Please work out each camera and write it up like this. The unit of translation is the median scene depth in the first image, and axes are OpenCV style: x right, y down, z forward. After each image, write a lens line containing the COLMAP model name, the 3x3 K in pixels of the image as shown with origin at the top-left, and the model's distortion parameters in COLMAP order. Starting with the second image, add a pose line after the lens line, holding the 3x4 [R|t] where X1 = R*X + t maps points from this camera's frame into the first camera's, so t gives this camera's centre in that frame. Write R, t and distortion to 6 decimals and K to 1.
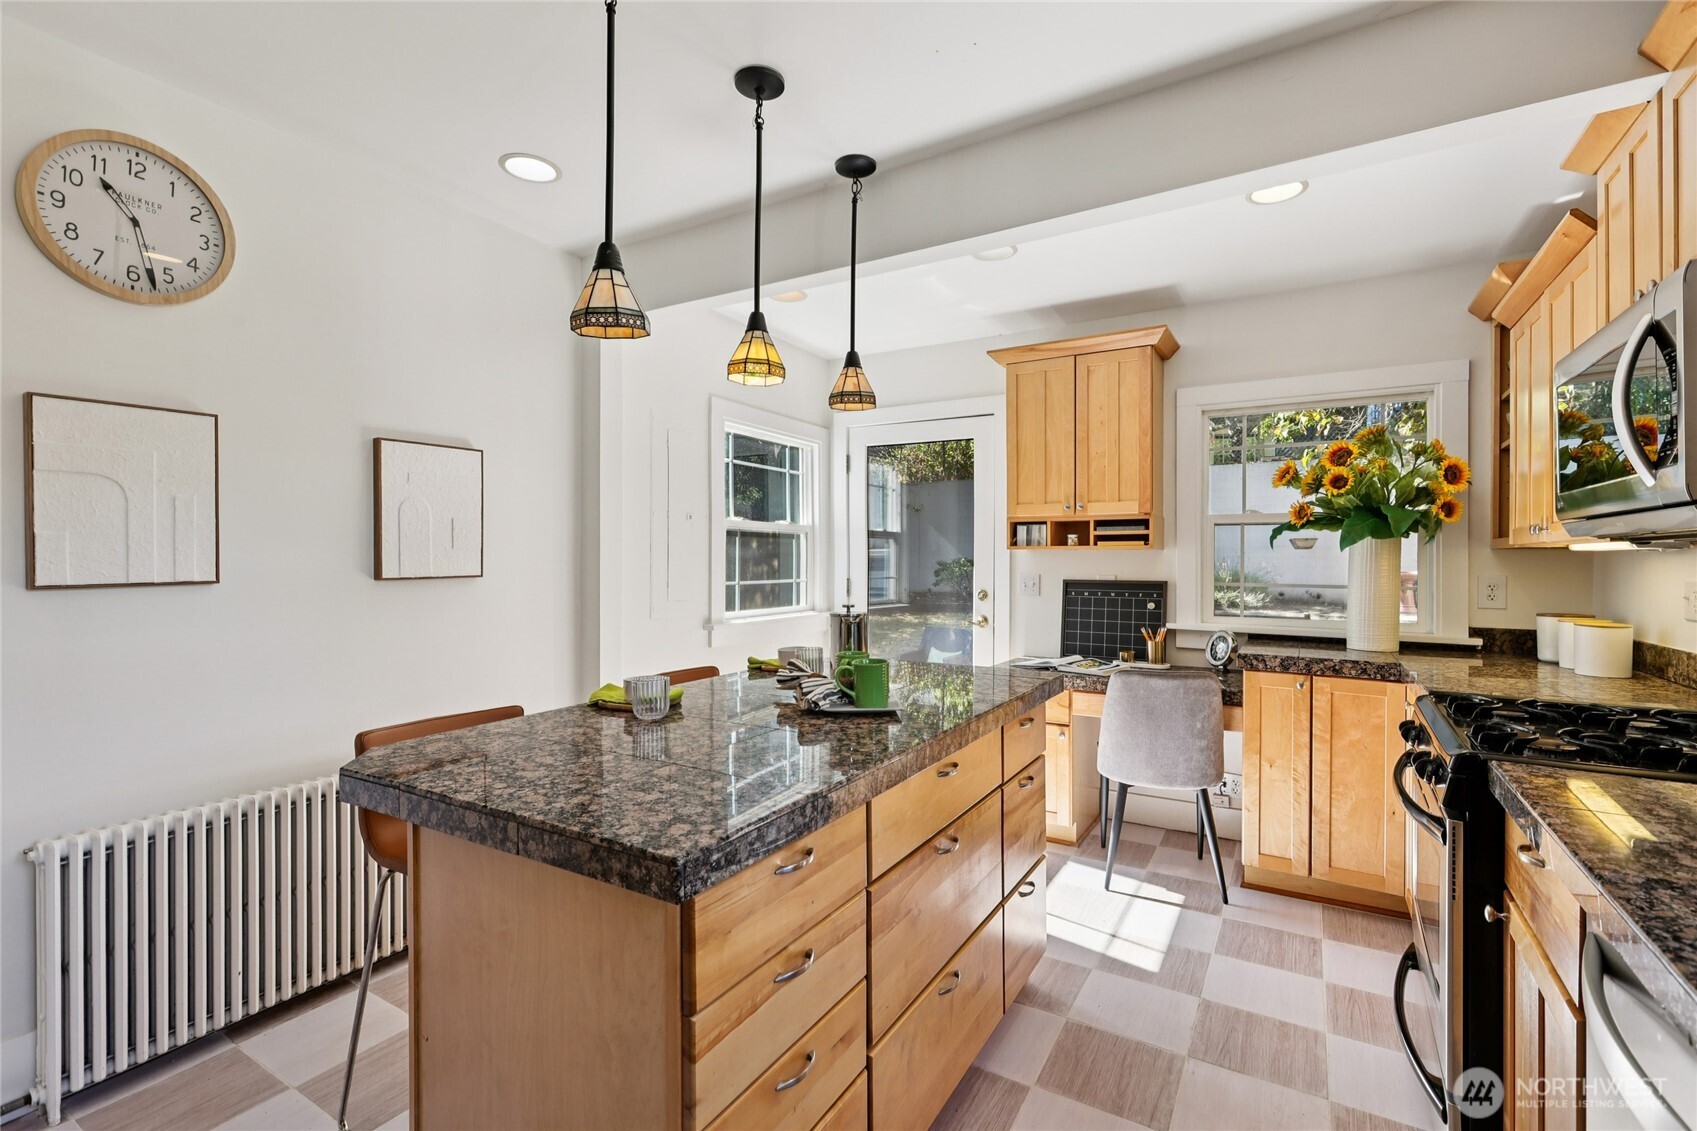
lens RADIAL K [[760.4, 0, 846.9], [0, 760.4, 552.7], [0, 0, 1]] dist [0.001008, 0.000147]
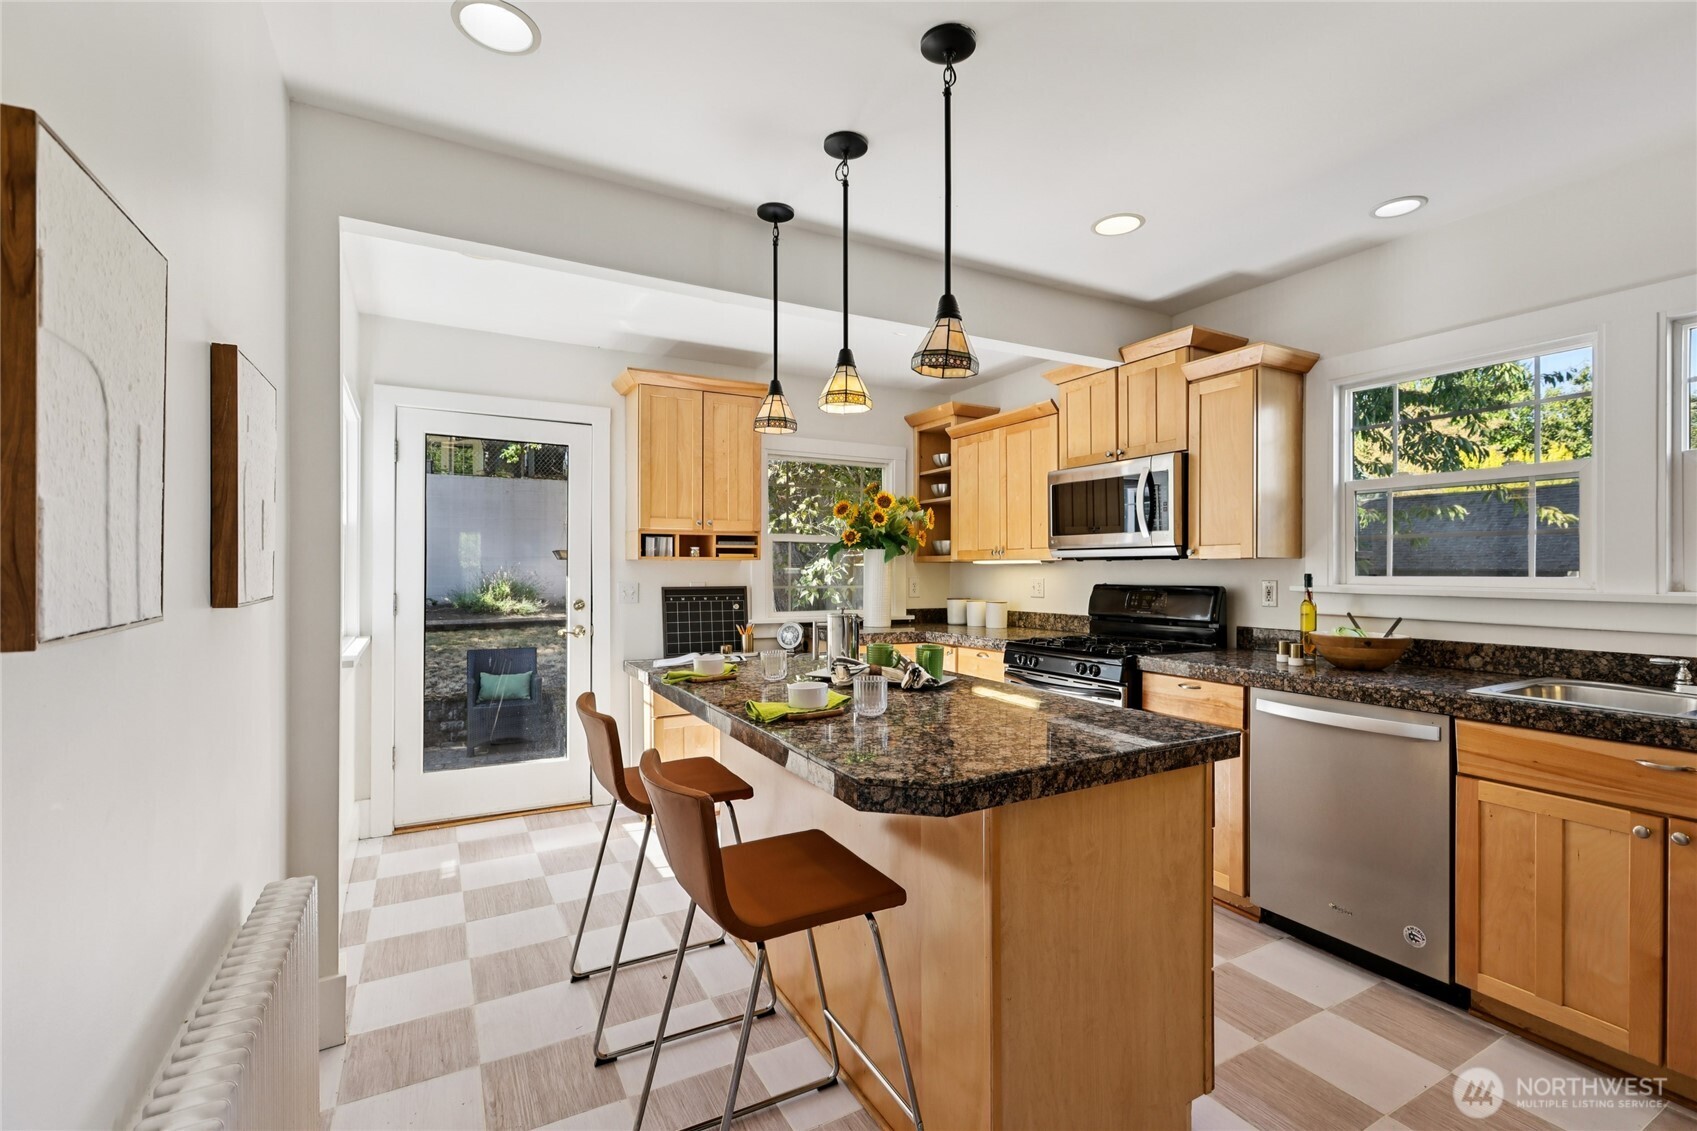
lens RADIAL K [[765.2, 0, 841.6], [0, 765.2, 568.7], [0, 0, 1]] dist [-0.000490, 0.000253]
pose [[0.506239, -0.001392, 0.862392, -0.585193], [-0.004440, 0.999981, 0.004221, 0.002955], [-0.862382, -0.005966, 0.506223, 0.232126]]
